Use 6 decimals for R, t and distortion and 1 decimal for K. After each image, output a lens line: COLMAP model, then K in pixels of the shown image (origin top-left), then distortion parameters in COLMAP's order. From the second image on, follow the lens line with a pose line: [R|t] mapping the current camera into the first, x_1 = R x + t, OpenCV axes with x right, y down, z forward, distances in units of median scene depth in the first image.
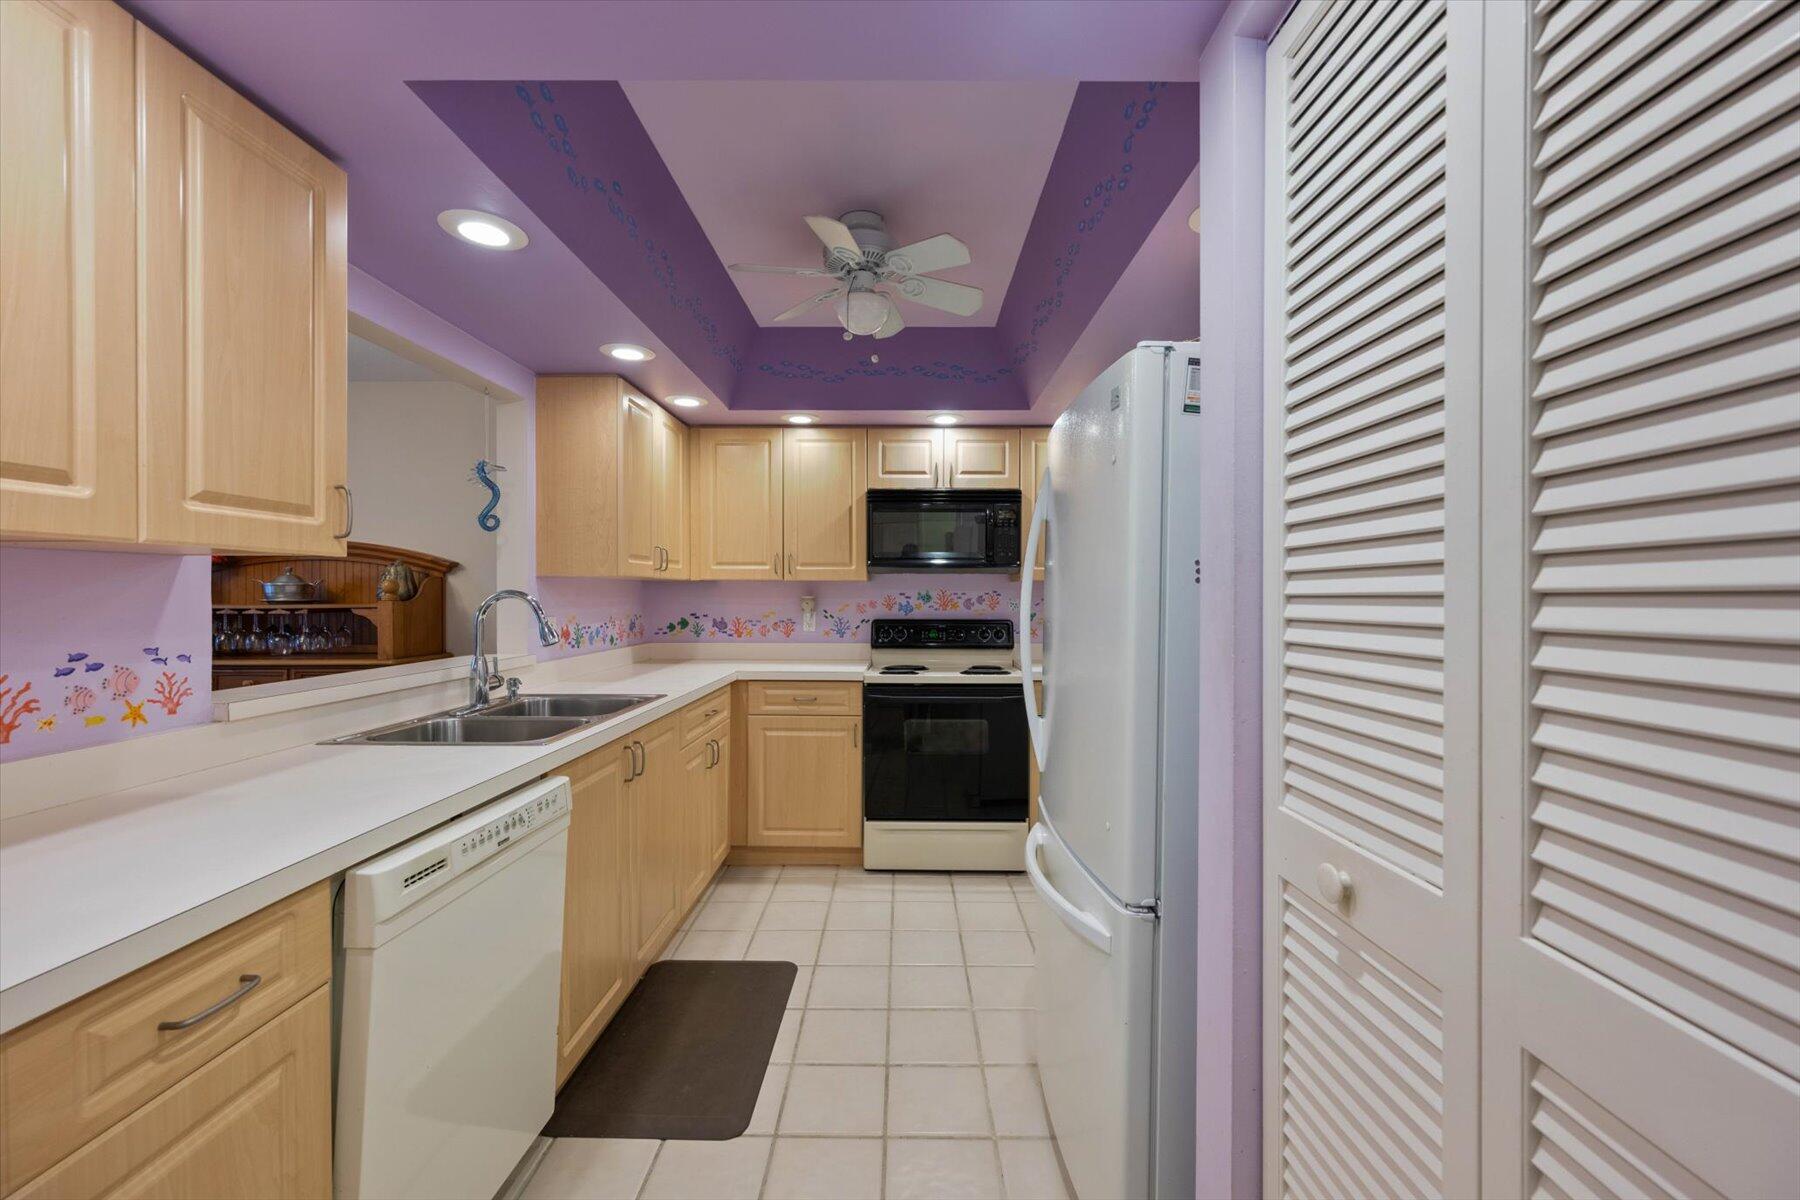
lens RADIAL K [[721.2, 0, 916.2], [0, 721.2, 598.2], [0, 0, 1]] dist [0.002499, -0.000439]
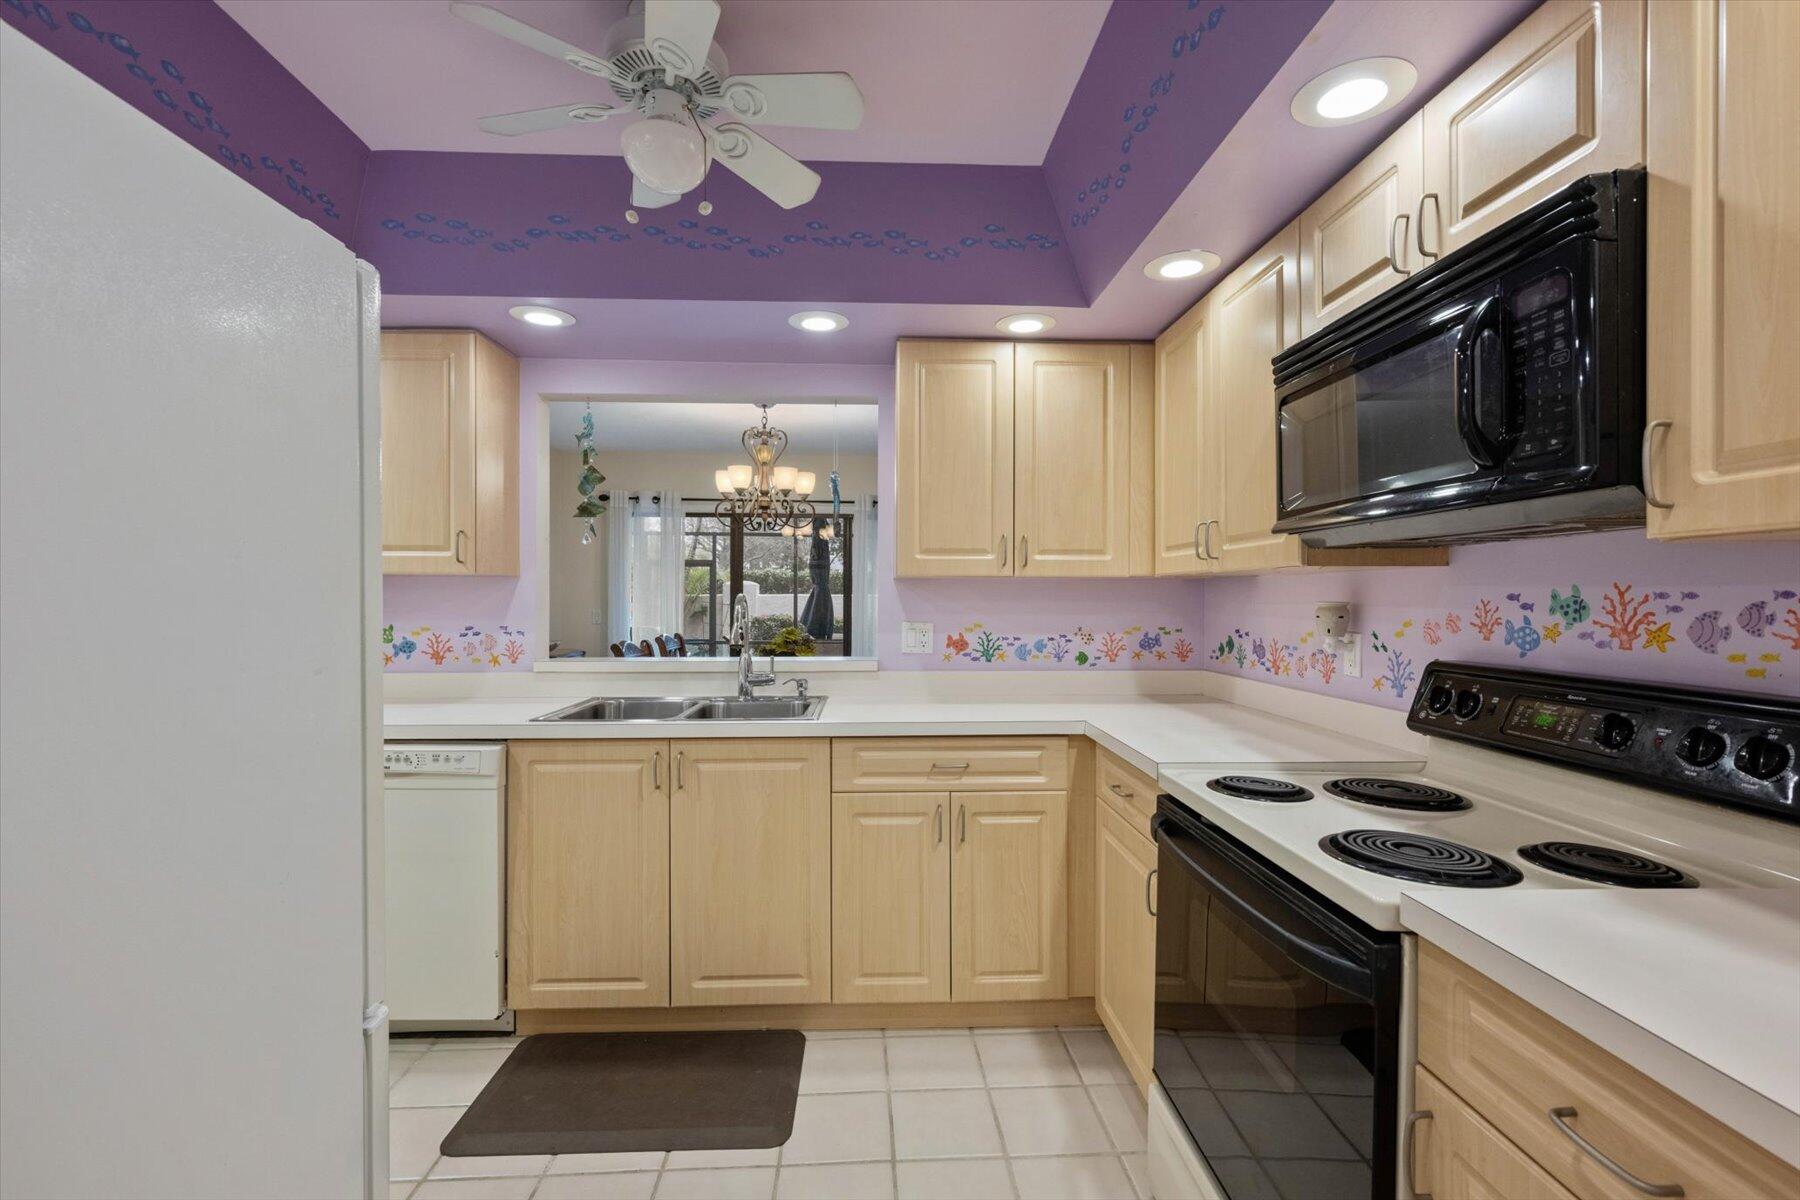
lens RADIAL K [[813.1, 0, 894.4], [0, 813.1, 600.8], [0, 0, 1]] dist [0.003881, 0.000222]
pose [[0.030302, 0.001869, -0.999539, 0.413033], [-0.006370, 0.999978, 0.001677, -0.002745], [0.999520, 0.006317, 0.030314, 0.744255]]
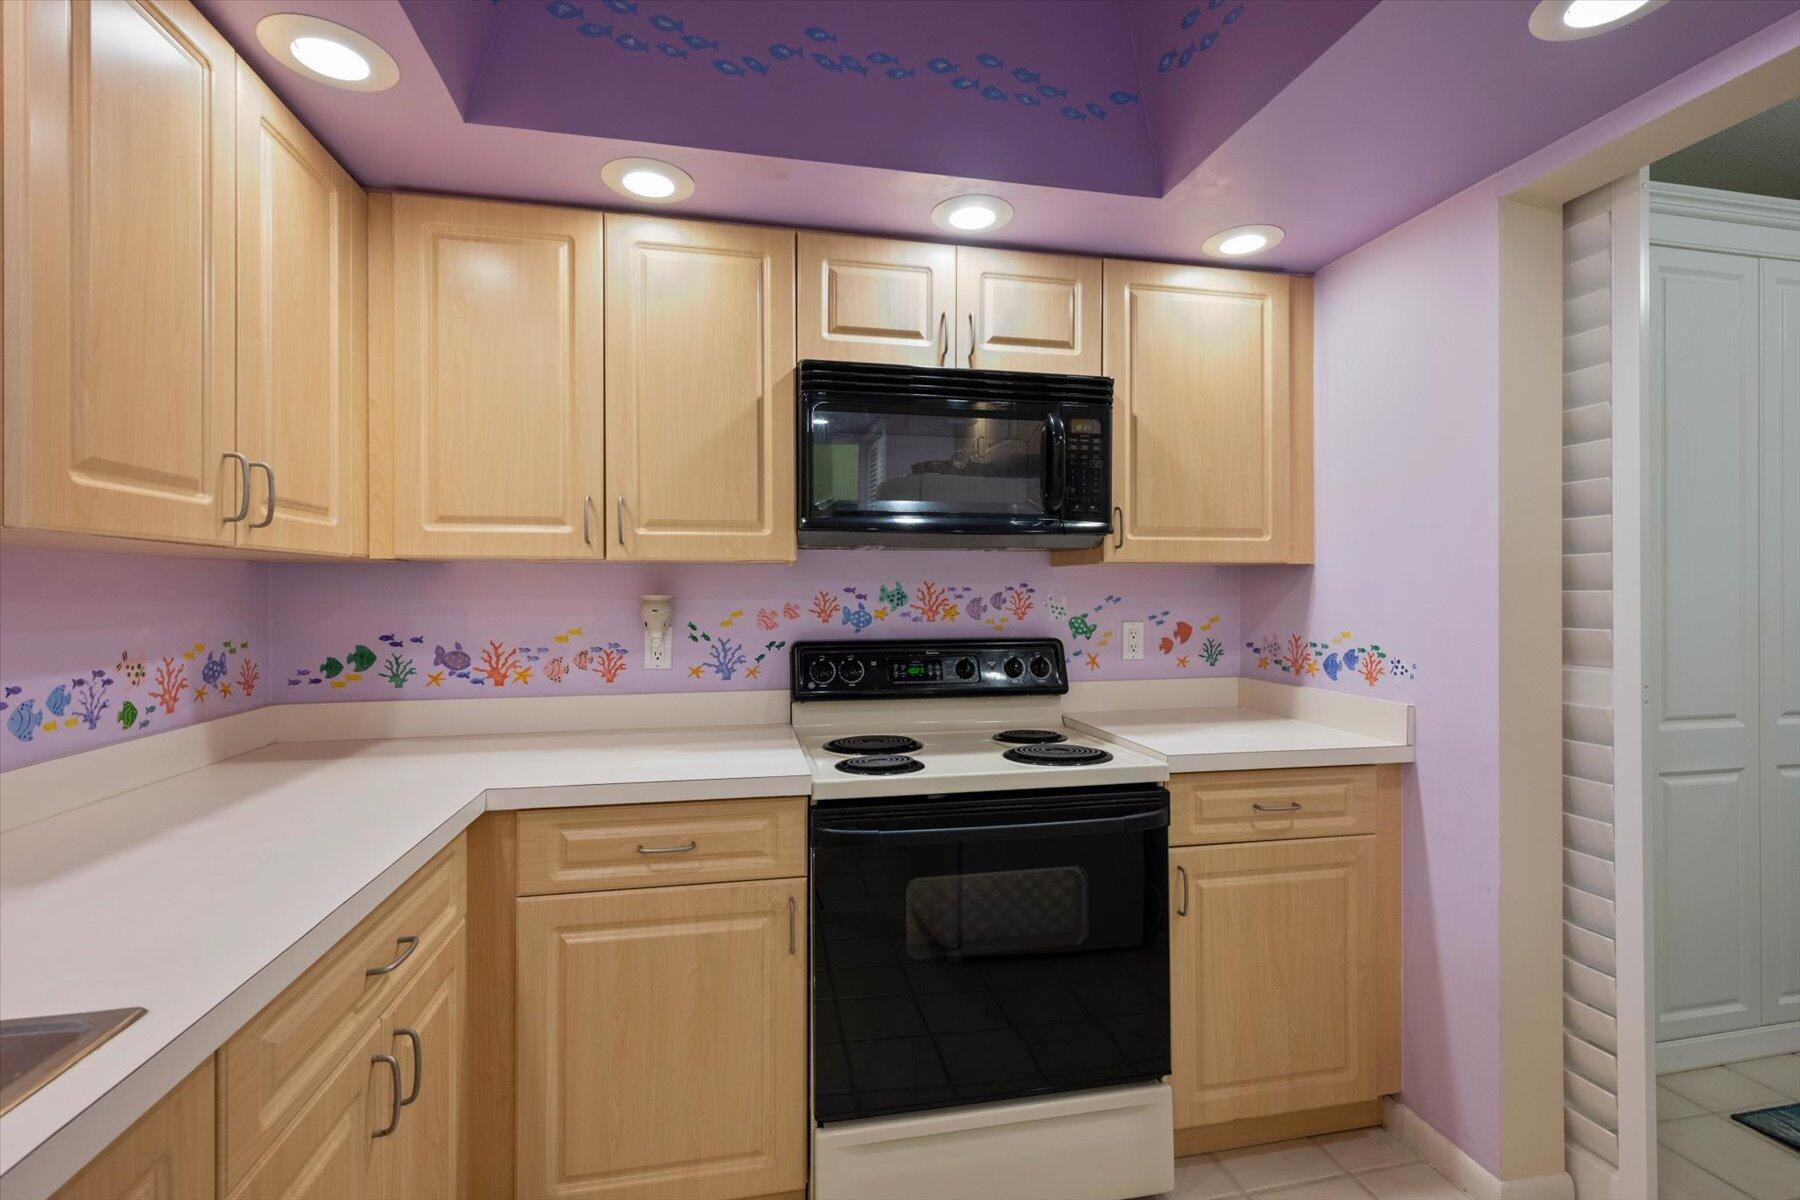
lens RADIAL K [[813.1, 0, 905.2], [0, 813.1, 587.9], [0, 0, 1]] dist [0.003881, 0.000222]
pose [[0.978797, -0.002902, 0.204811, -0.107067], [0.004453, 0.999965, -0.007111, -0.003184], [-0.204783, 0.007872, 0.978776, 0.479103]]
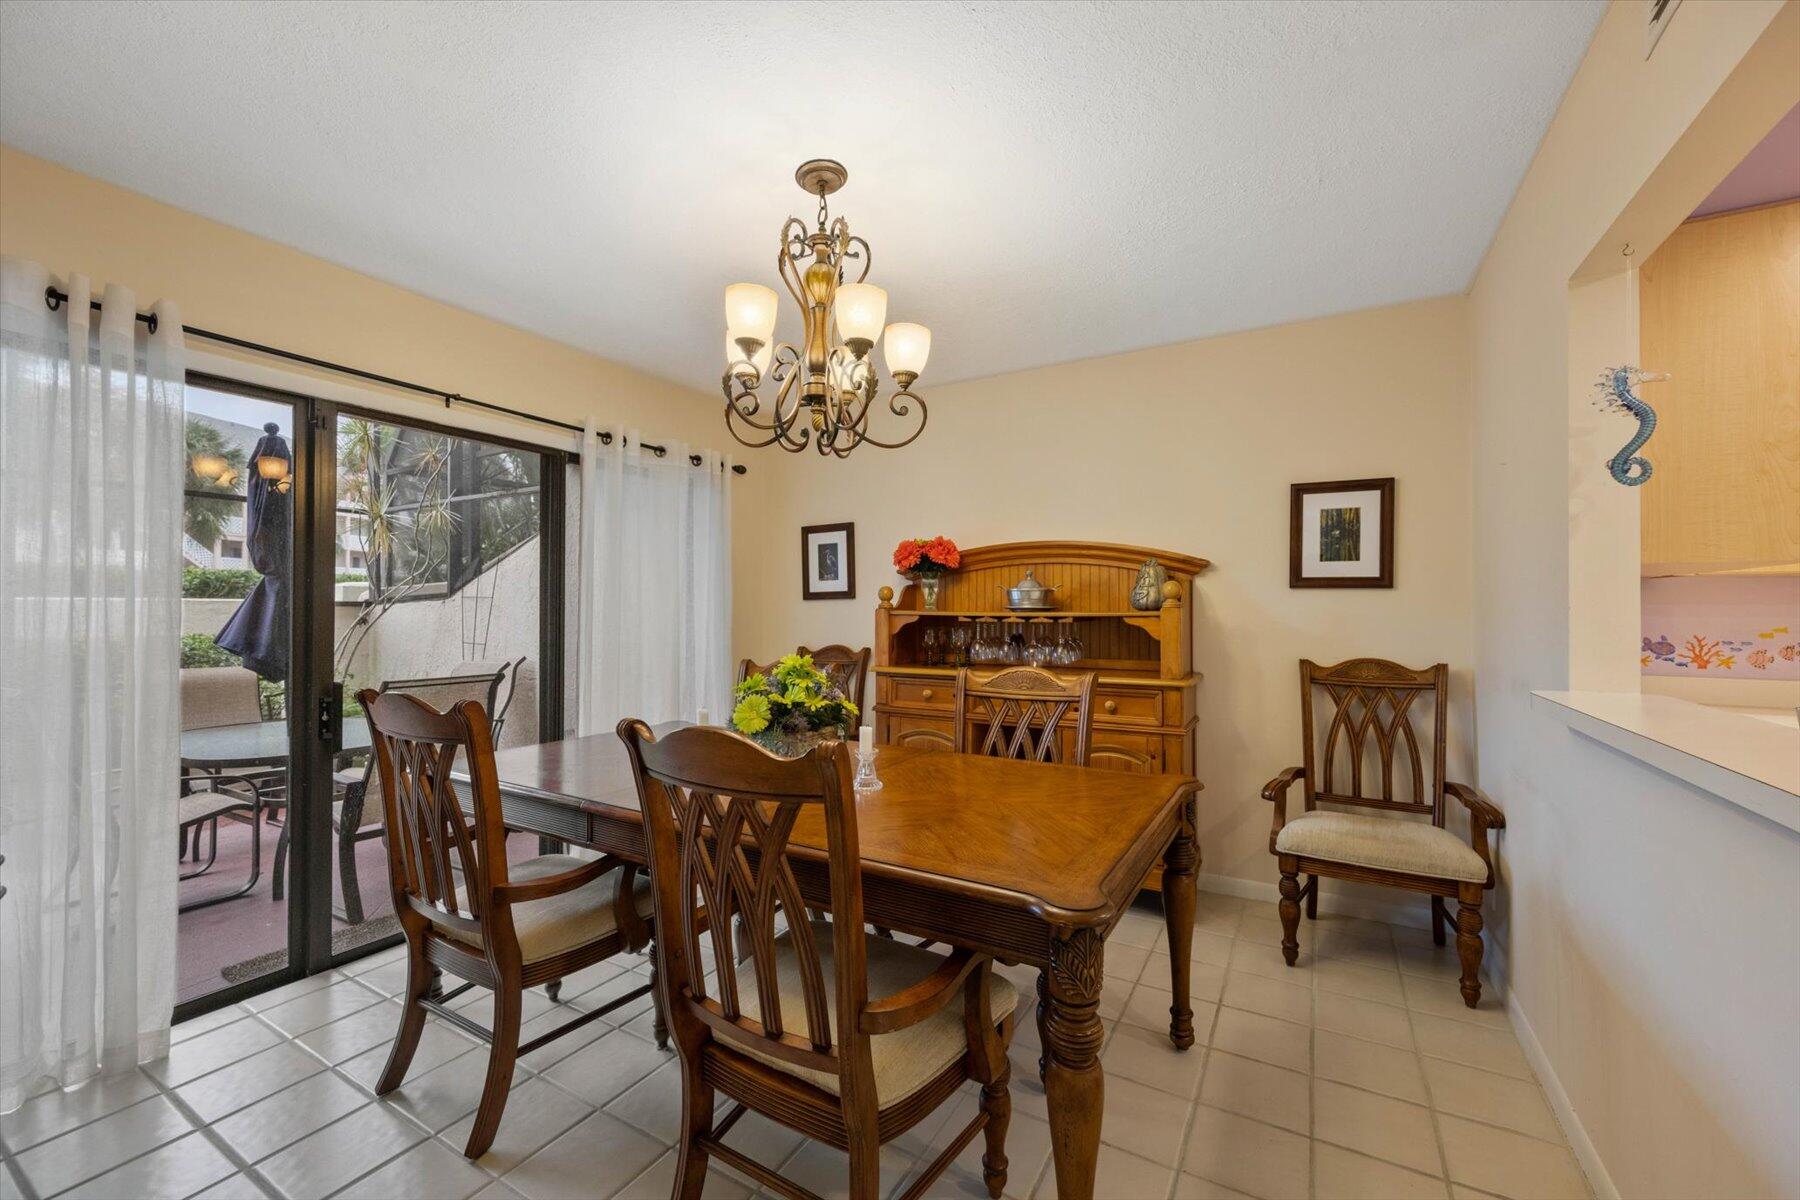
lens RADIAL K [[721.2, 0, 899.0], [0, 721.2, 606.0], [0, 0, 1]] dist [0.002499, -0.000439]
pose [[0.867764, -0.000757, -0.496976, -0.581461], [-0.003200, 0.999970, -0.007110, 0.008186], [0.496967, 0.007760, 0.867735, 0.135158]]
